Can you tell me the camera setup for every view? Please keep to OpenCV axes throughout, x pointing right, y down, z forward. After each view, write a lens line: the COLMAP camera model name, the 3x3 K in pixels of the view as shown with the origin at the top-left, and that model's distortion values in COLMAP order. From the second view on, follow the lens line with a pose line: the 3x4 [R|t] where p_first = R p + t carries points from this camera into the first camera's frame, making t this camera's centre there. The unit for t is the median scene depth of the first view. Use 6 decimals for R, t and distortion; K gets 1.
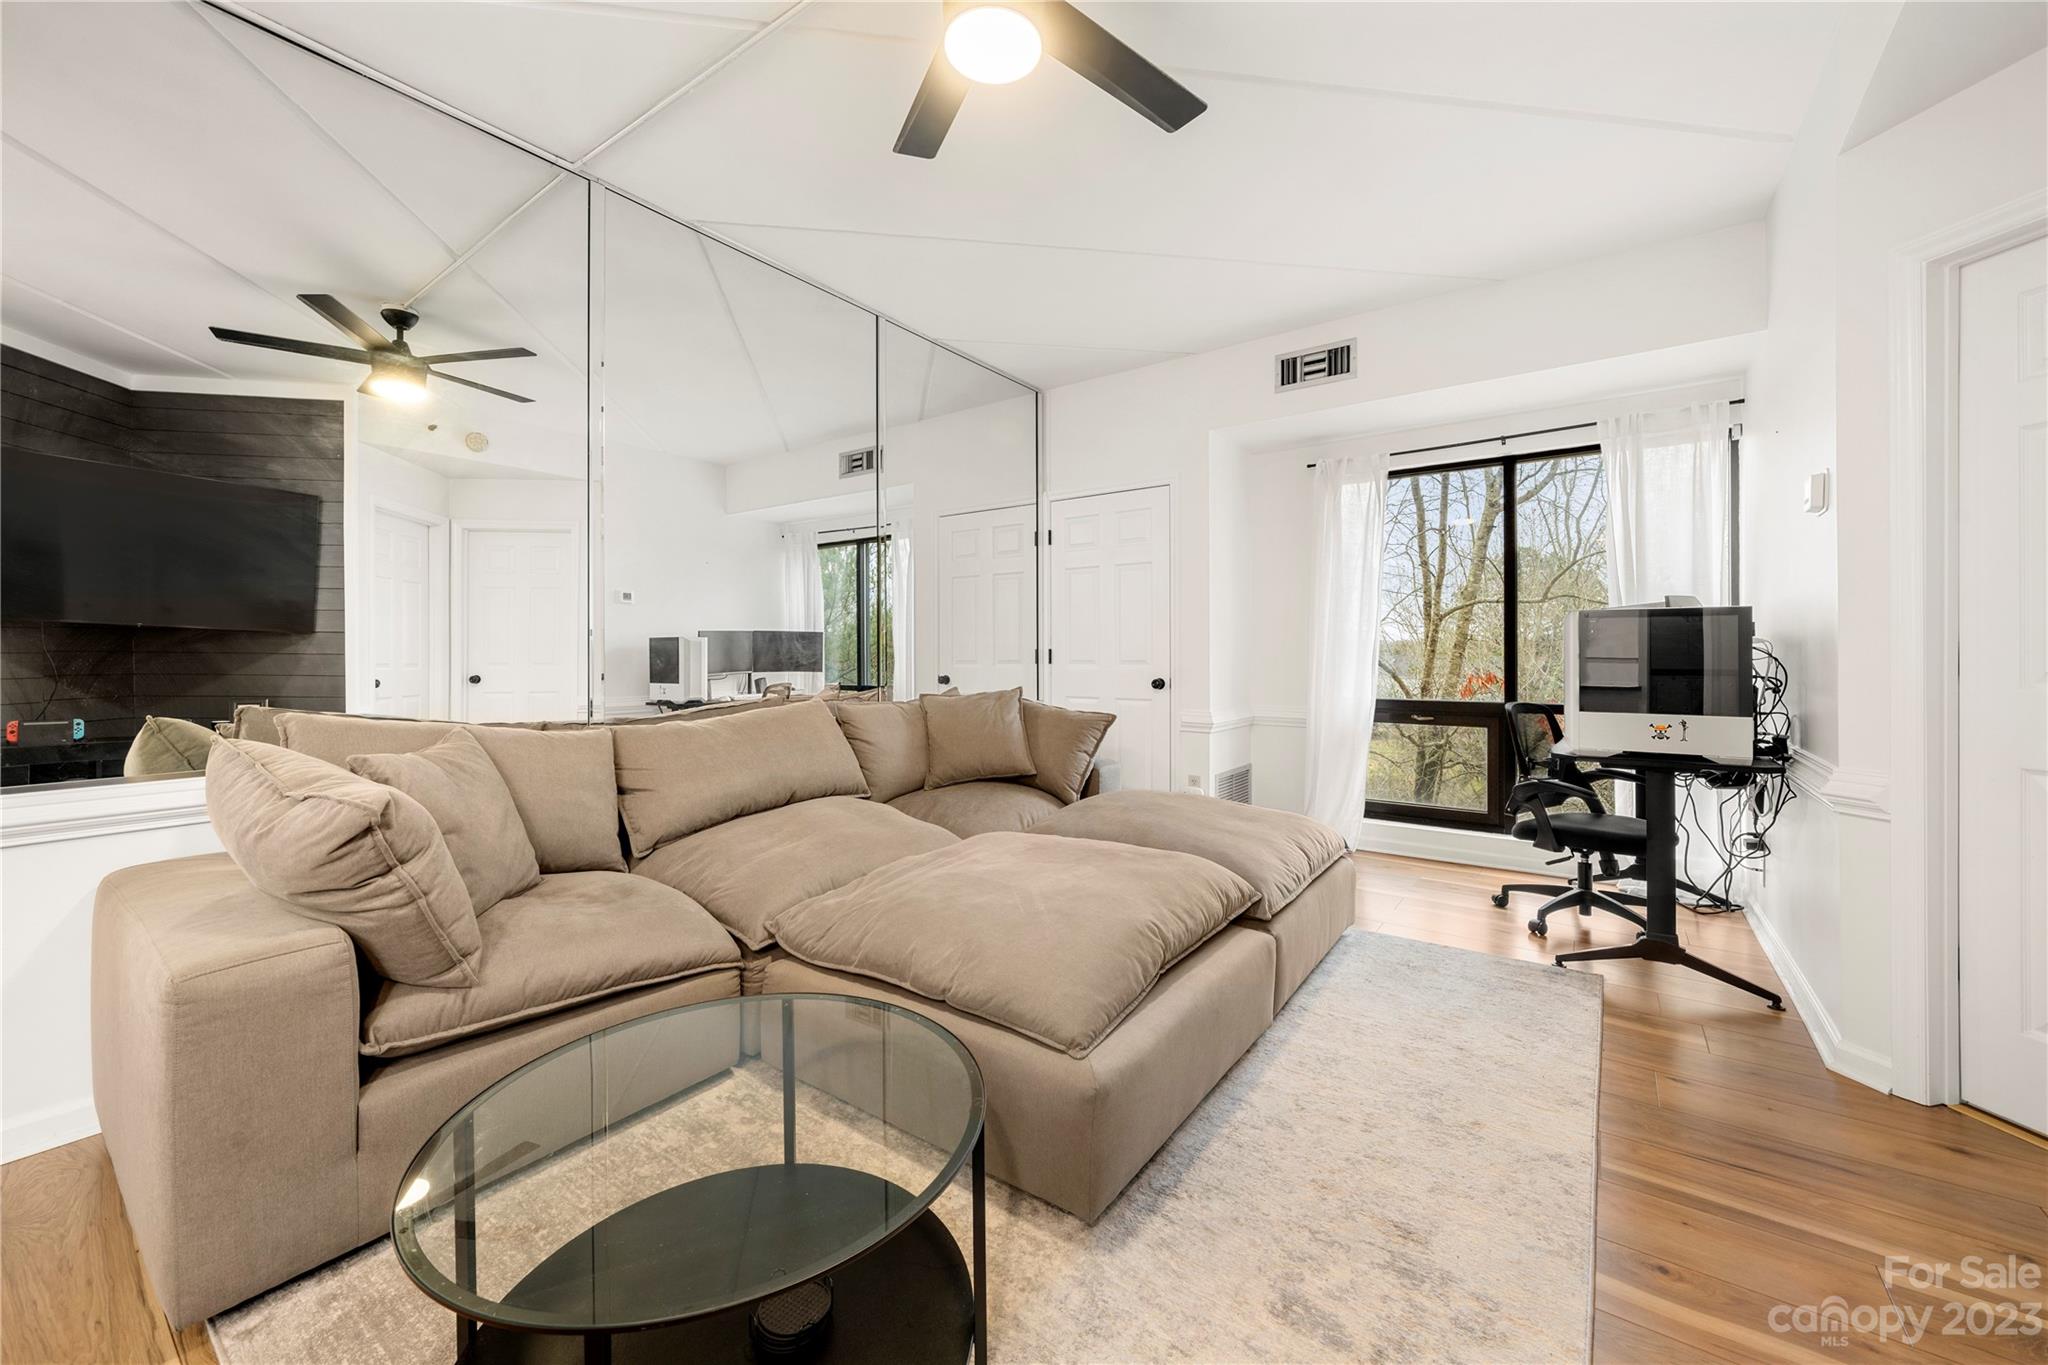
lens RADIAL K [[774.4, 0, 1025.4], [0, 774.4, 662.7], [0, 0, 1]] dist [-0.000337, -0.000102]
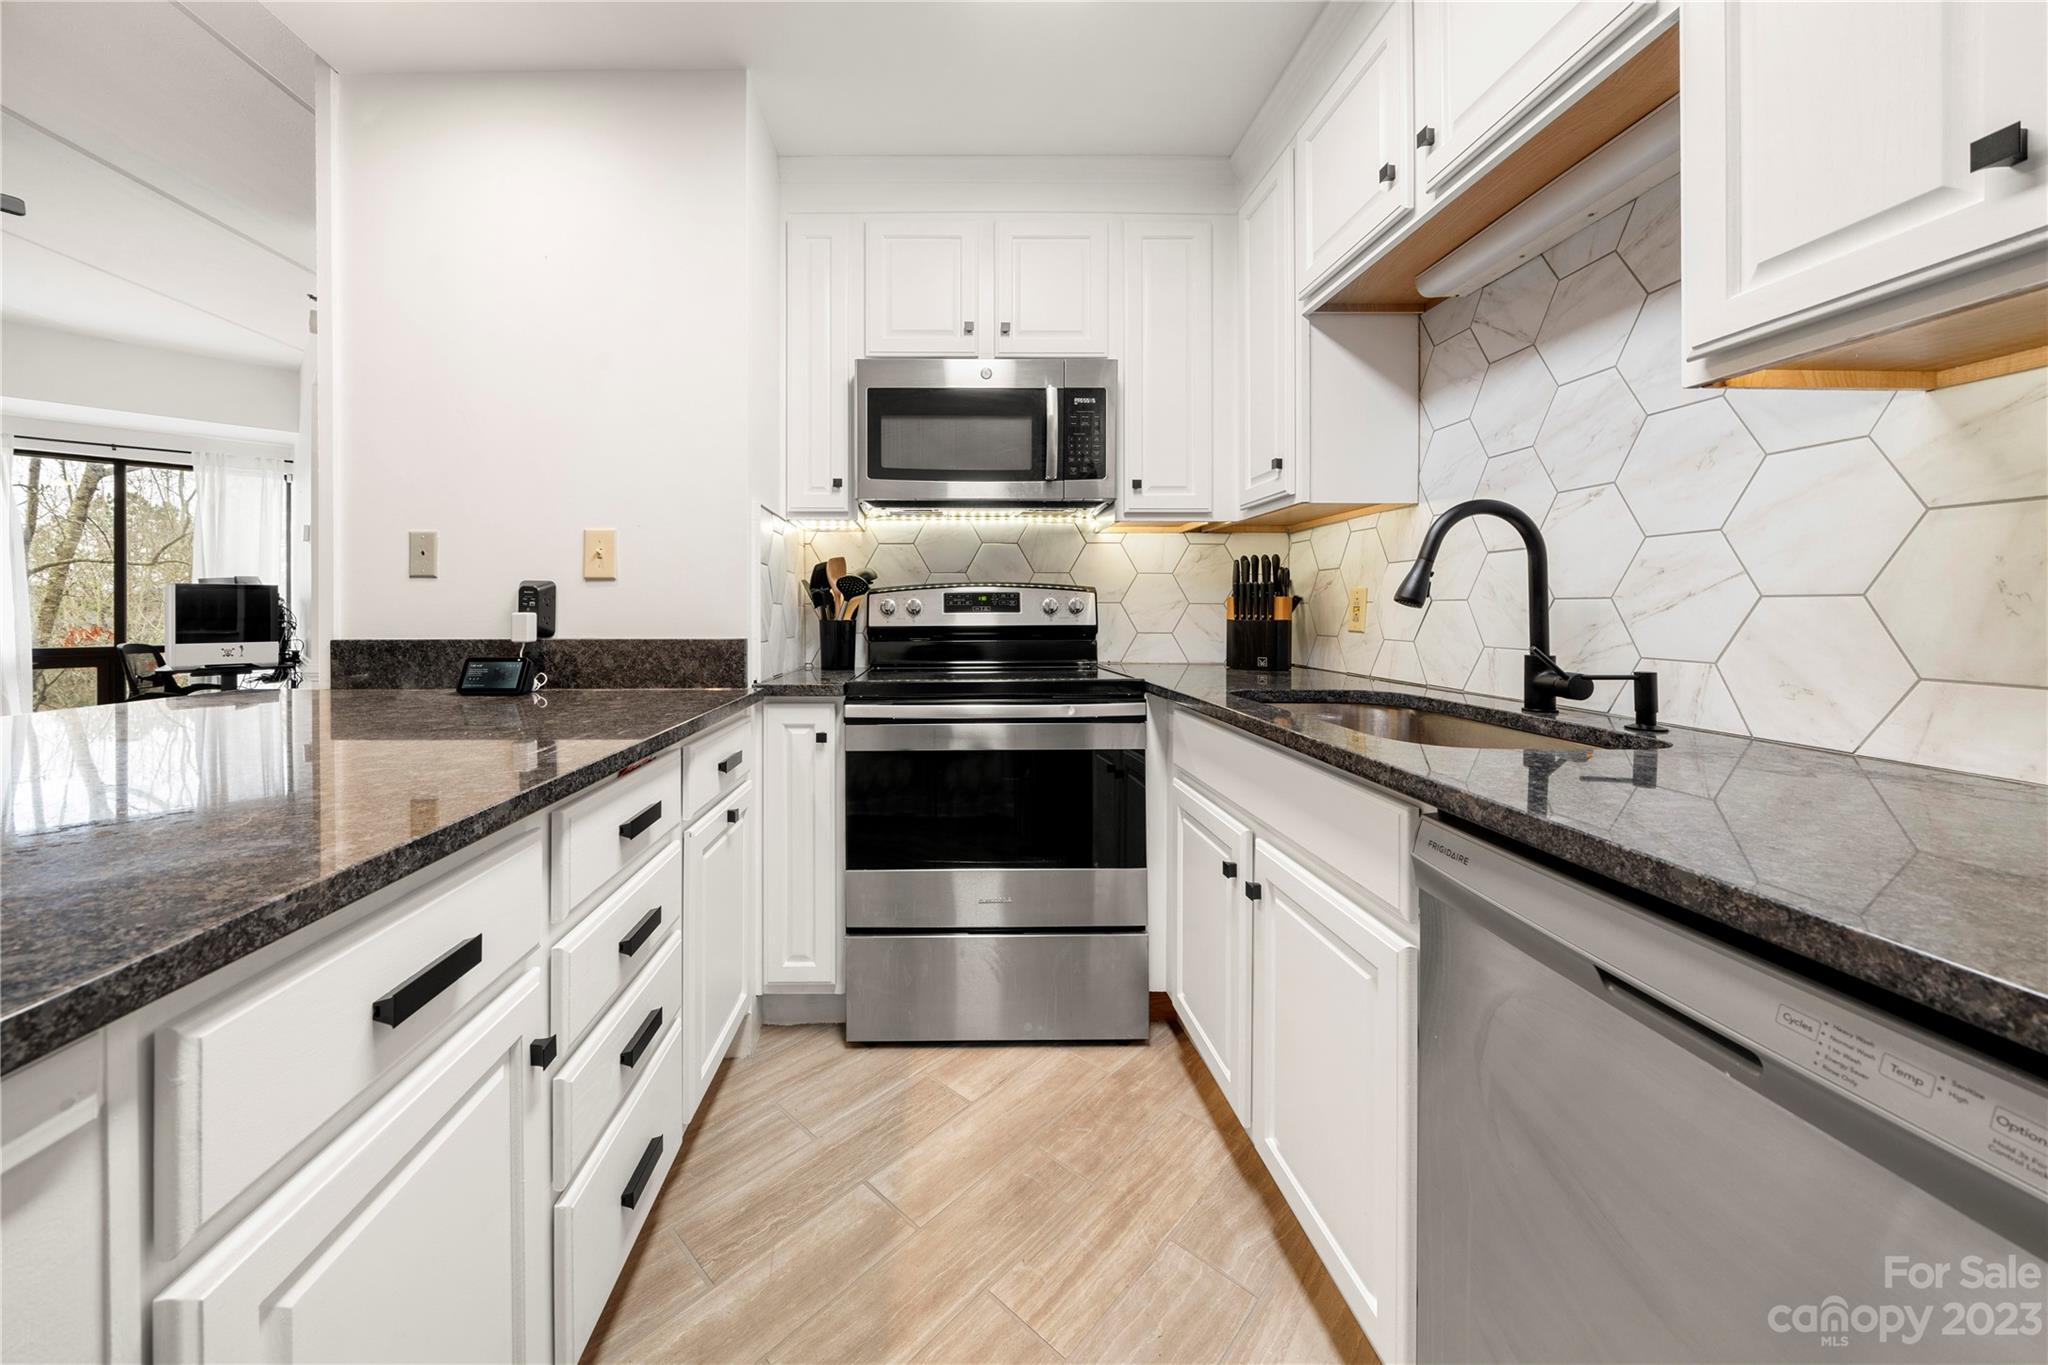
lens RADIAL K [[730.1, 0, 937.8], [0, 730.1, 606.9], [0, 0, 1]] dist [-0.000172, -0.000048]
pose [[0.162952, 0.003934, 0.986626, -0.357989], [0.007552, 0.999958, -0.005235, 0.002003], [-0.986605, 0.008305, 0.162915, -0.552419]]
